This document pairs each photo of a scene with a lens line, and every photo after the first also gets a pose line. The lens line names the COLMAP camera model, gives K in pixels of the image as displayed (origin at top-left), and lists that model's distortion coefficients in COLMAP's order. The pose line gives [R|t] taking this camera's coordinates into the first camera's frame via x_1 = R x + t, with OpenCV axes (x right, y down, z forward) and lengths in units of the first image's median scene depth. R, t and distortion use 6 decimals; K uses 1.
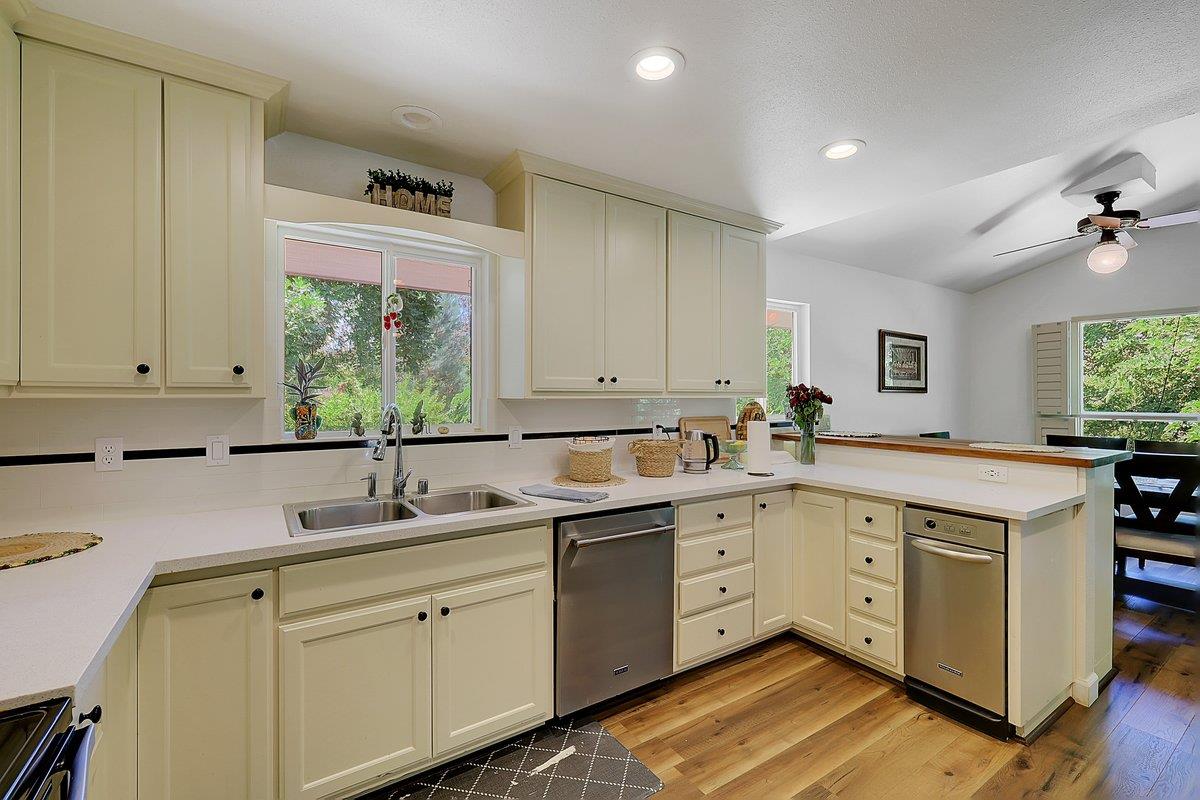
lens RADIAL K [[518.1, 0, 598.2], [0, 518.1, 399.0], [0, 0, 1]] dist [0.003328, 0.000457]
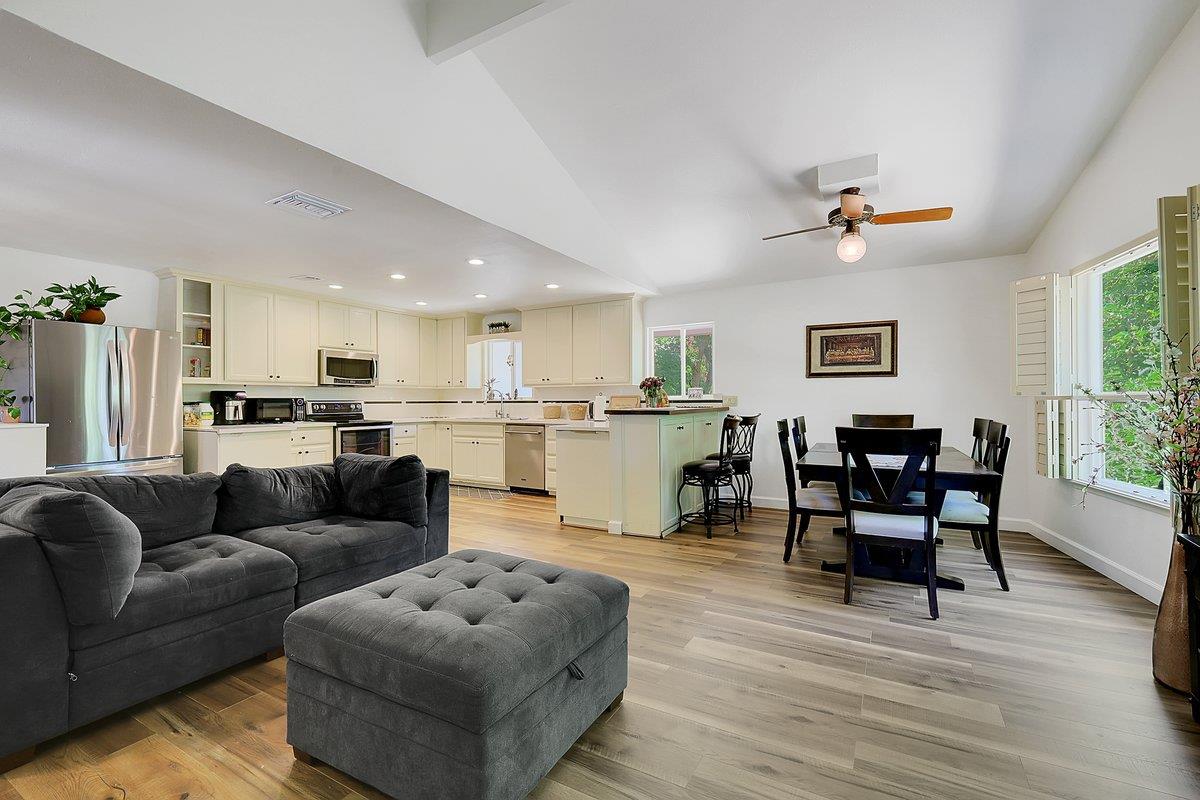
lens RADIAL K [[518.1, 0, 600.4], [0, 518.1, 398.4], [0, 0, 1]] dist [0.003328, 0.000457]
pose [[0.454084, -0.004590, -0.890947, 2.712832], [-0.000449, 0.999985, -0.005381, 0.078690], [0.890959, 0.002843, 0.454075, 0.054977]]
